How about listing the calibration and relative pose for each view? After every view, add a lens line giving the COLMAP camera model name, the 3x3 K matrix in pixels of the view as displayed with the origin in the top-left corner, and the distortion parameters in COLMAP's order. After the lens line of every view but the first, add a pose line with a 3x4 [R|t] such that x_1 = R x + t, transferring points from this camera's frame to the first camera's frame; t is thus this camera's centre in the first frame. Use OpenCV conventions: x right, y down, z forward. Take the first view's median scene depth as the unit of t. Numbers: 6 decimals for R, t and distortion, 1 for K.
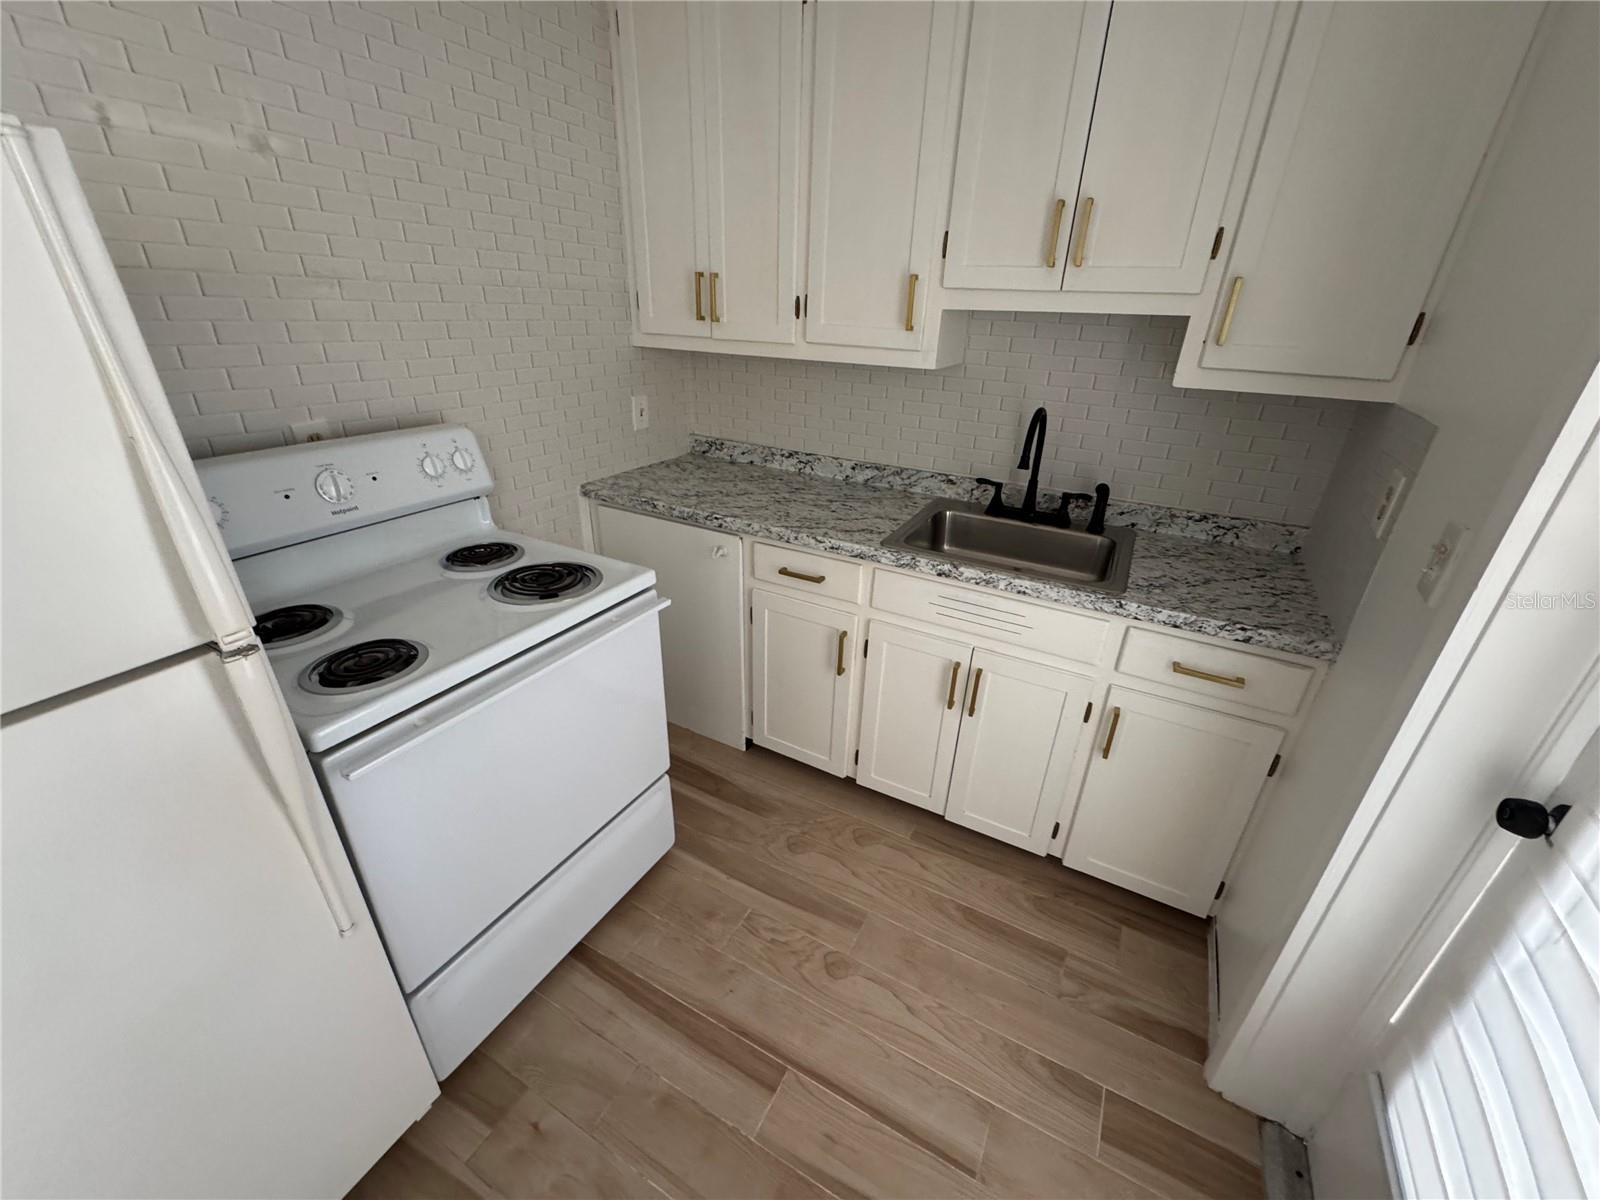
lens RADIAL K [[639.5, 0, 803.6], [0, 639.5, 600.8], [0, 0, 1]] dist [0.001940, -0.000730]
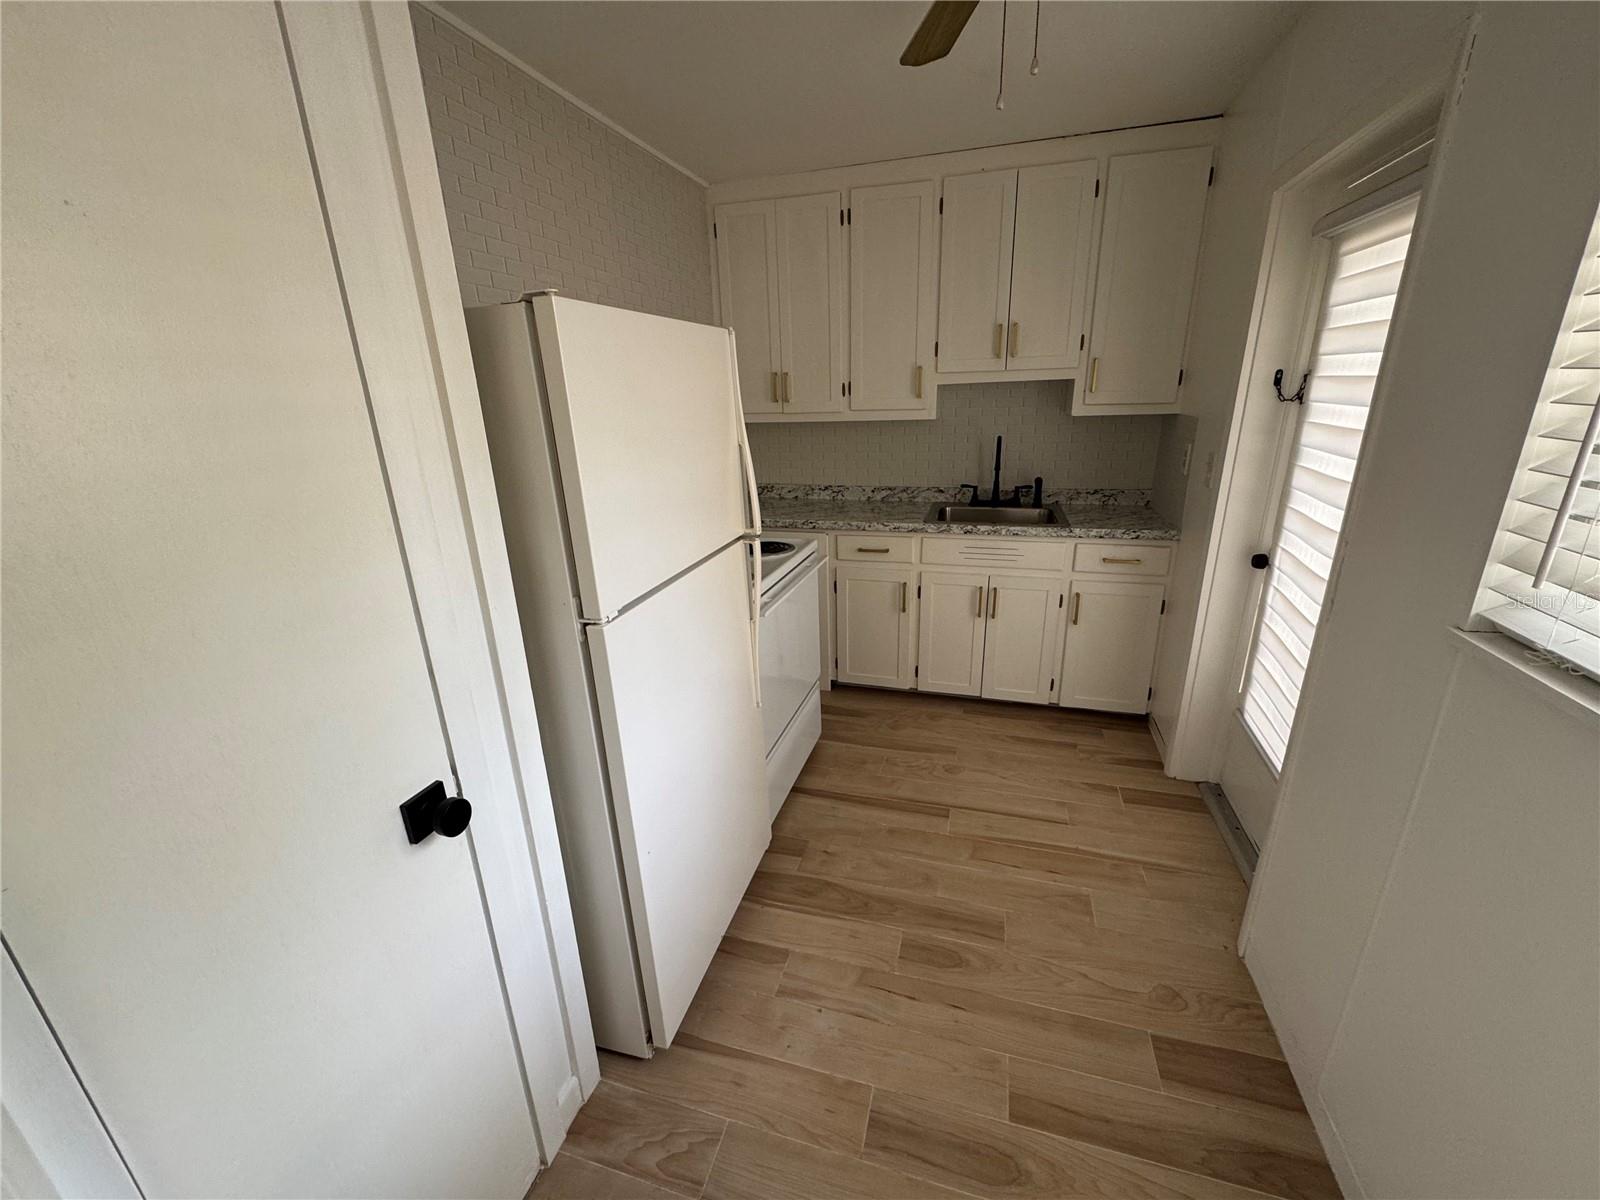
lens RADIAL K [[639.5, 0, 802.8], [0, 639.5, 601.1], [0, 0, 1]] dist [0.001940, -0.000730]
pose [[0.976553, -0.120718, 0.178243, -0.511484], [0.142302, 0.983271, -0.113706, 0.257776], [-0.161535, 0.136404, 0.977395, -0.537143]]
